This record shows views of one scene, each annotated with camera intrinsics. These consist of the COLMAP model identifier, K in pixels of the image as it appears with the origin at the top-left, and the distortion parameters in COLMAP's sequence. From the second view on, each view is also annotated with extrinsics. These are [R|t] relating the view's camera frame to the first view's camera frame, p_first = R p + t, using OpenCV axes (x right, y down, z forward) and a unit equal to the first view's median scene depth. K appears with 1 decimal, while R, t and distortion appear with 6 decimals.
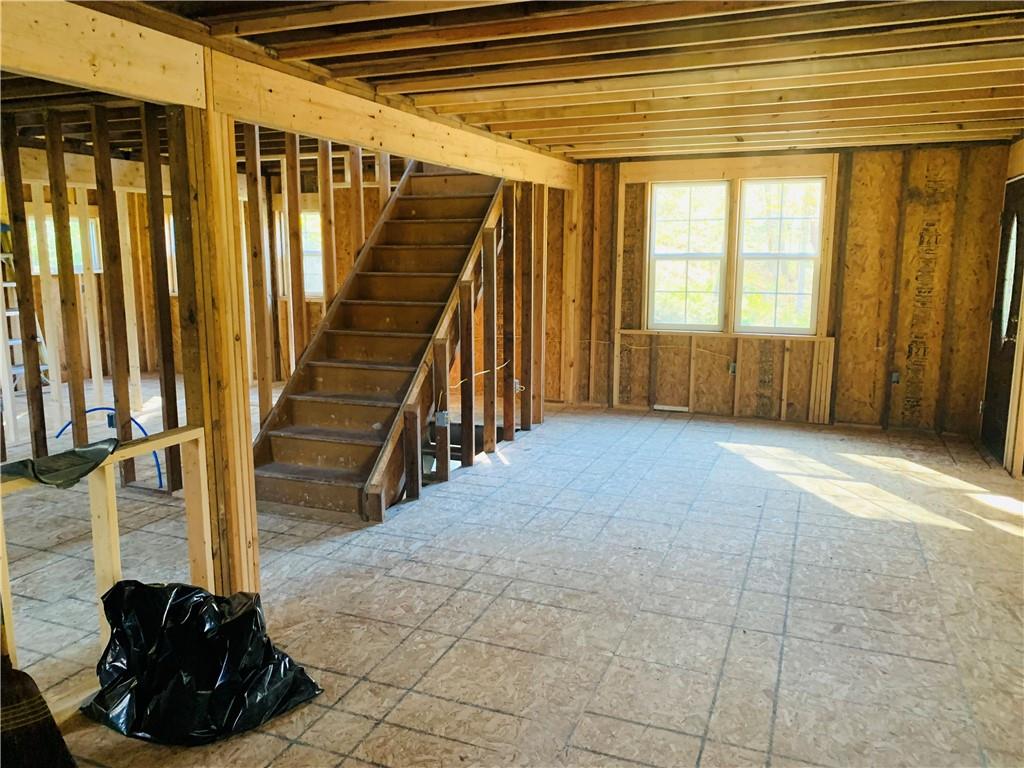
lens RADIAL K [[781.9, 0, 502.3], [0, 781.9, 374.2], [0, 0, 1]] dist [0.026717, -0.022223]
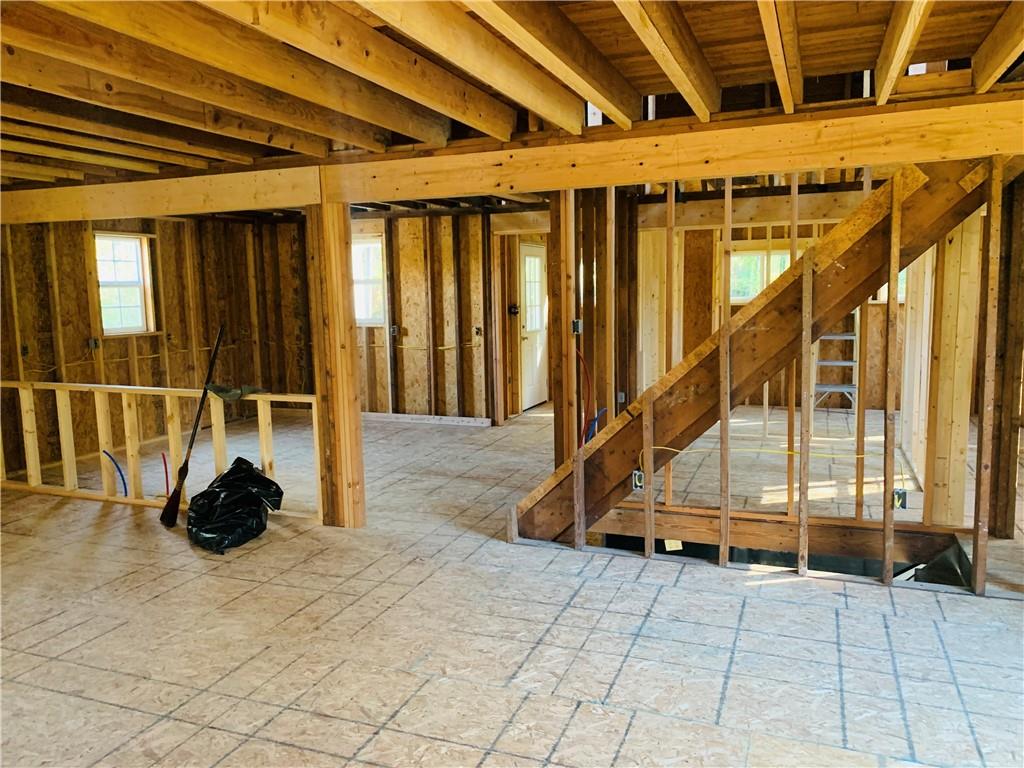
lens RADIAL K [[781.0, 0, 515.1], [0, 781.0, 375.8], [0, 0, 1]] dist [0.051817, -0.064045]
pose [[0.028258, 0.114206, -0.993055, 1.241613], [-0.139746, 0.984147, 0.109205, -0.211493], [0.989784, 0.135689, 0.043770, 1.326382]]
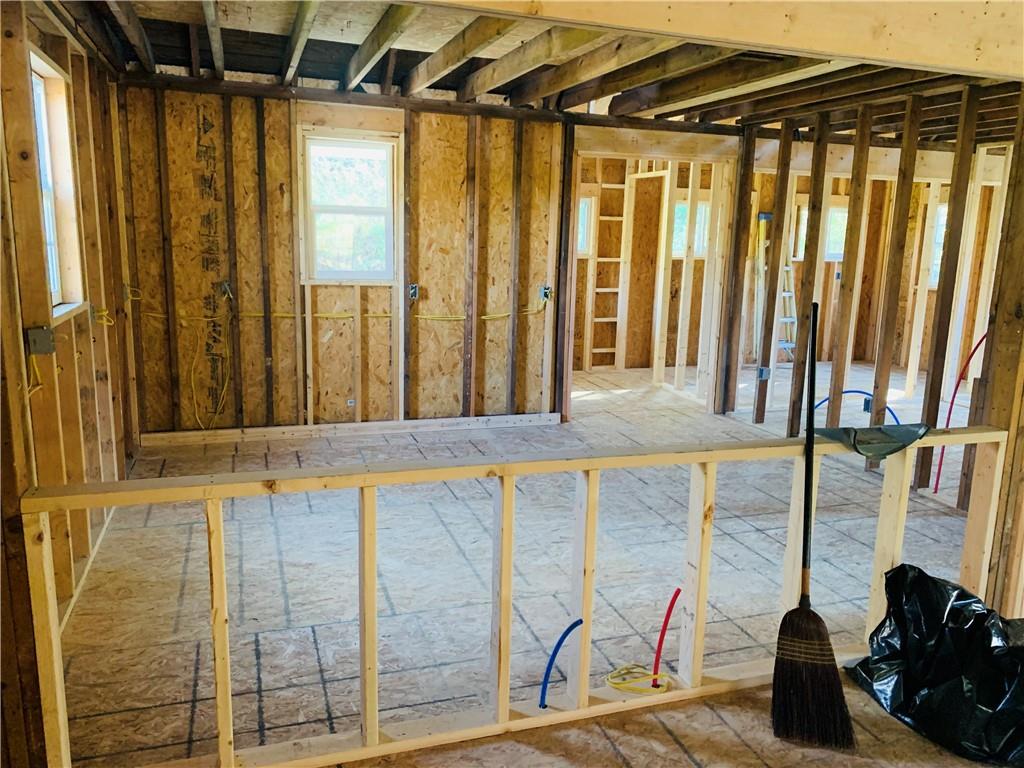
lens RADIAL K [[781.0, 0, 515.1], [0, 781.0, 375.8], [0, 0, 1]] dist [0.051817, -0.064045]
pose [[0.666690, 0.156026, -0.728821, -0.100253], [-0.147109, 0.986154, 0.076548, 0.017385], [0.730673, 0.056182, 0.680412, -0.060846]]
